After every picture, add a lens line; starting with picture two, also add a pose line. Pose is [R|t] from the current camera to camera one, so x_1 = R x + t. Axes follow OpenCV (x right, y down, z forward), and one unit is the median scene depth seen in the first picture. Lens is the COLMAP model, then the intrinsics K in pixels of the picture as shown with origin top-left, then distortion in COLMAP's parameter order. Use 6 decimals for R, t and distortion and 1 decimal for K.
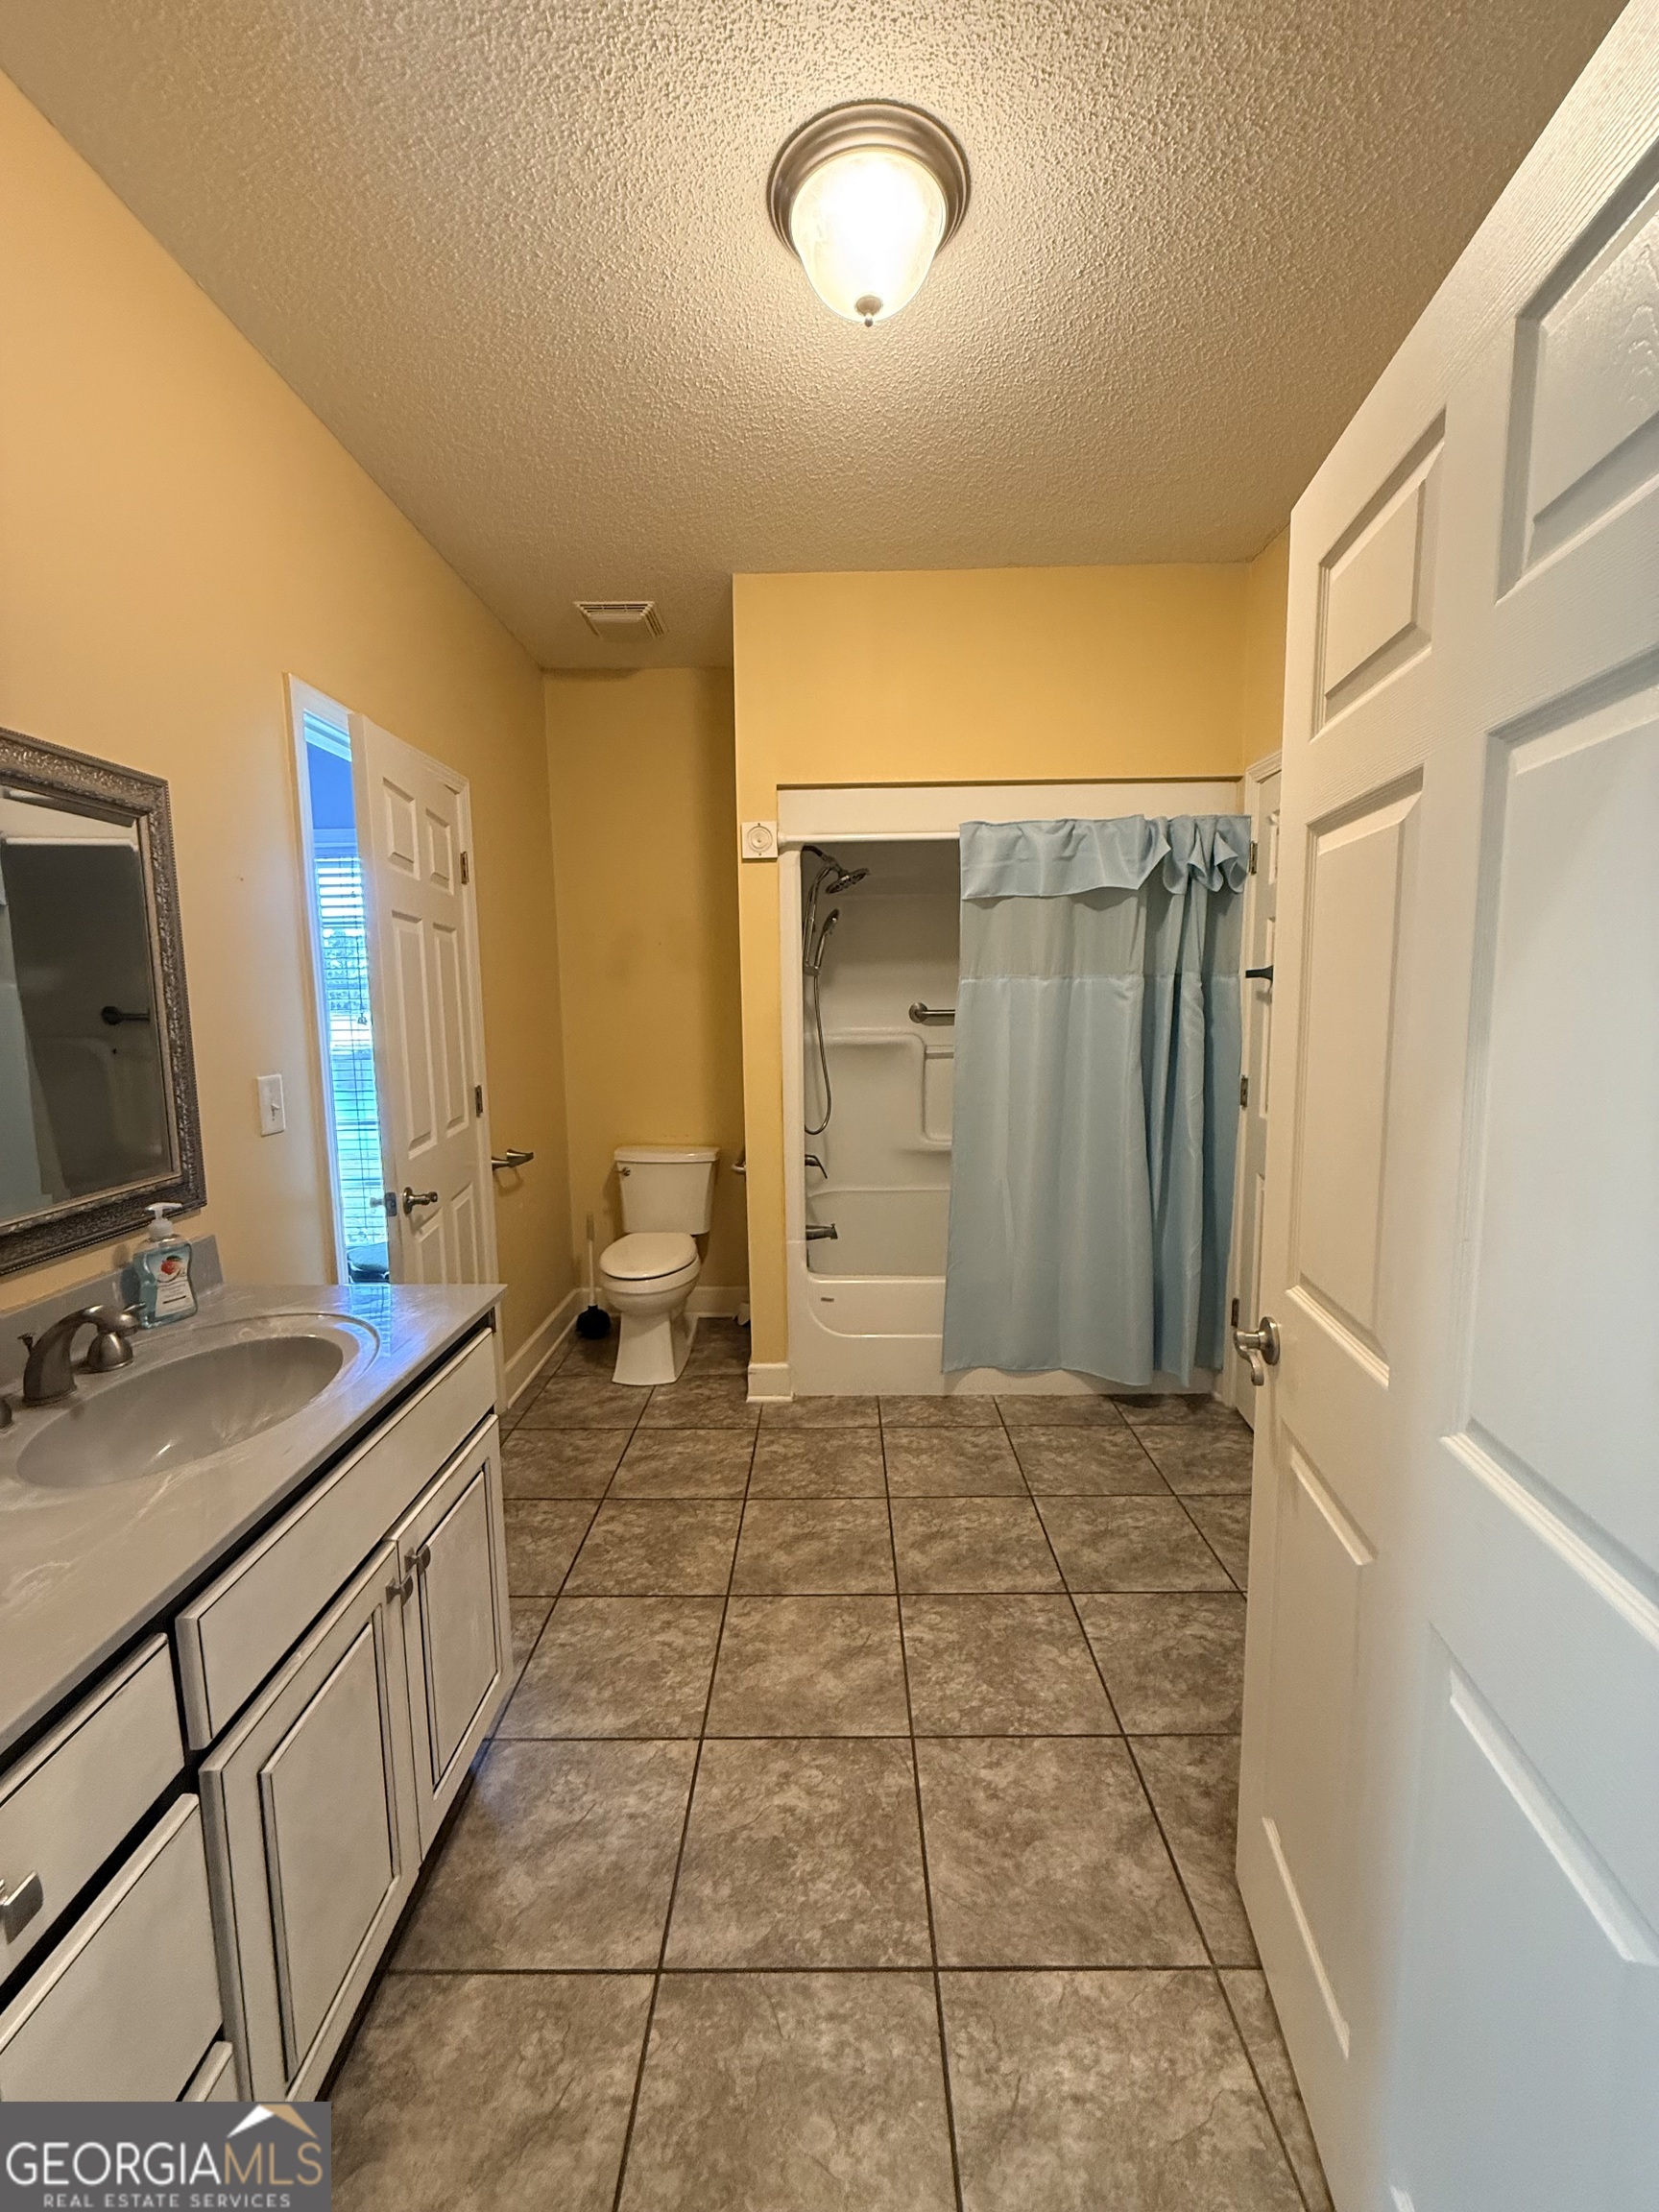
lens RADIAL K [[889.2, 0, 829.8], [0, 889.2, 1104.7], [0, 0, 1]] dist [-0.002978, 0.001055]
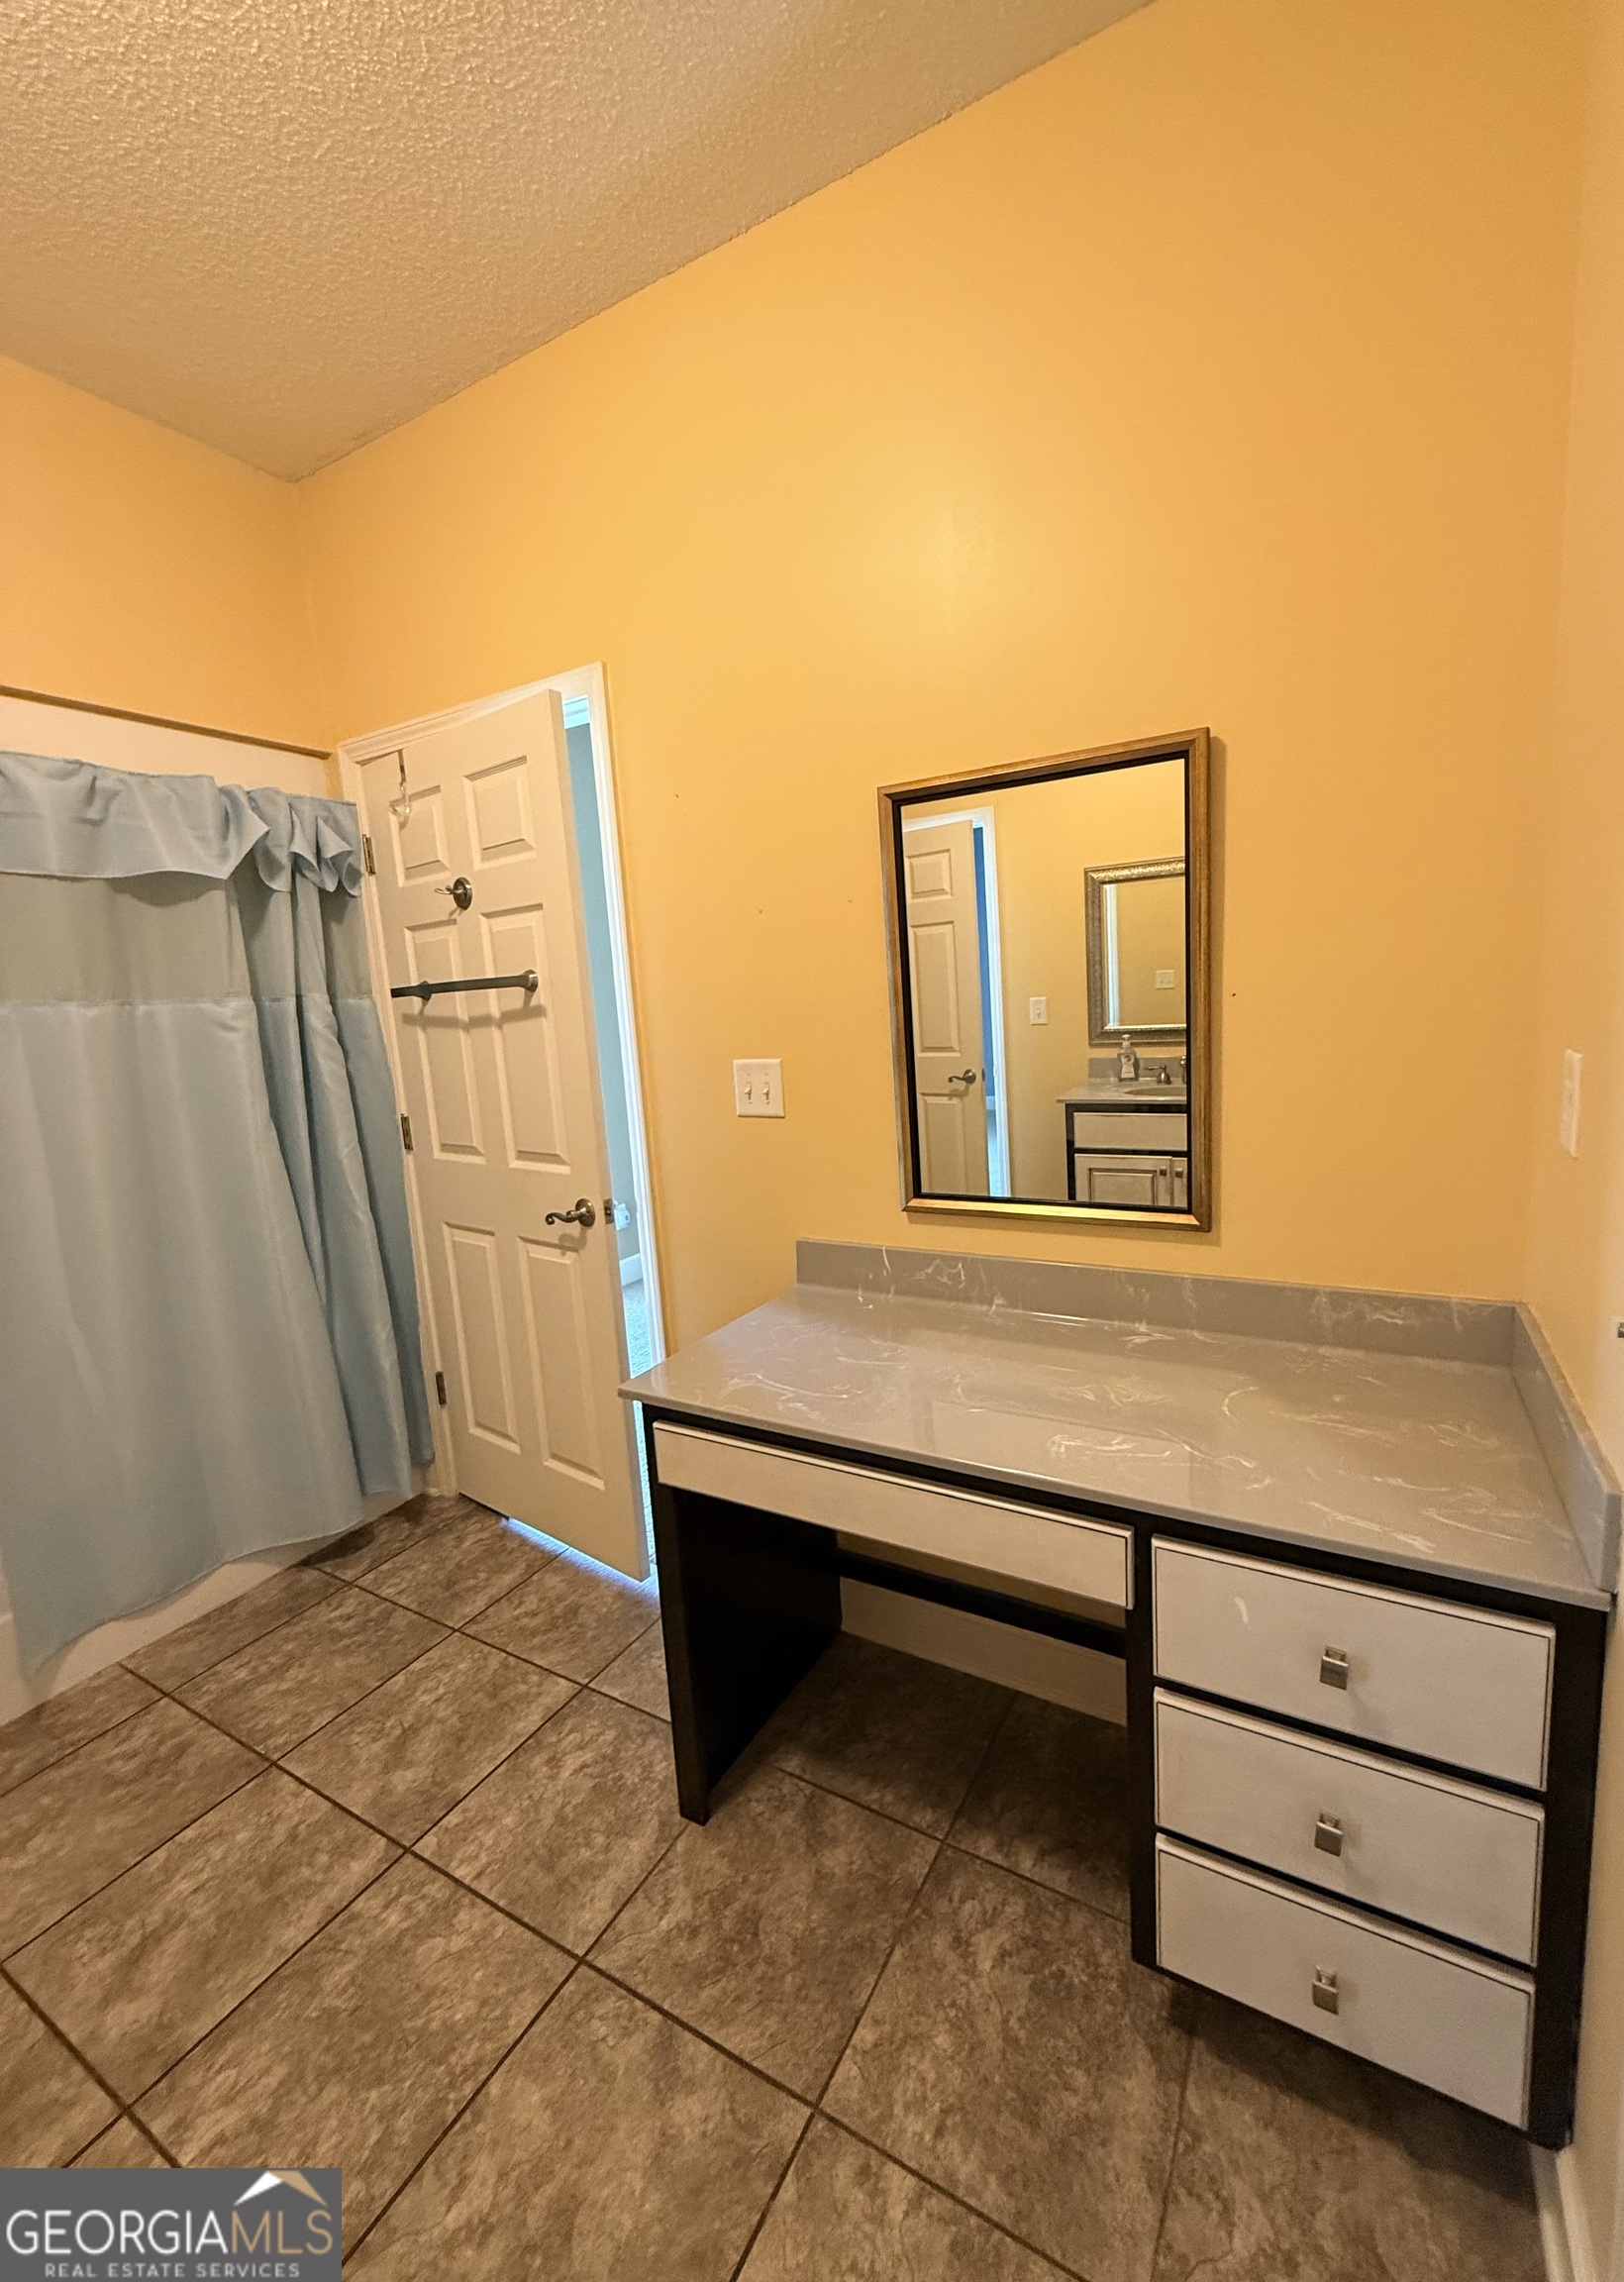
lens RADIAL K [[904.4, 0, 825.2], [0, 904.4, 1138.1], [0, 0, 1]] dist [-0.001654, 0.000899]
pose [[0.469681, -0.146219, 0.870643, -0.098406], [0.156496, 0.984360, 0.080892, -0.017215], [-0.868855, 0.098259, 0.485218, 0.236318]]
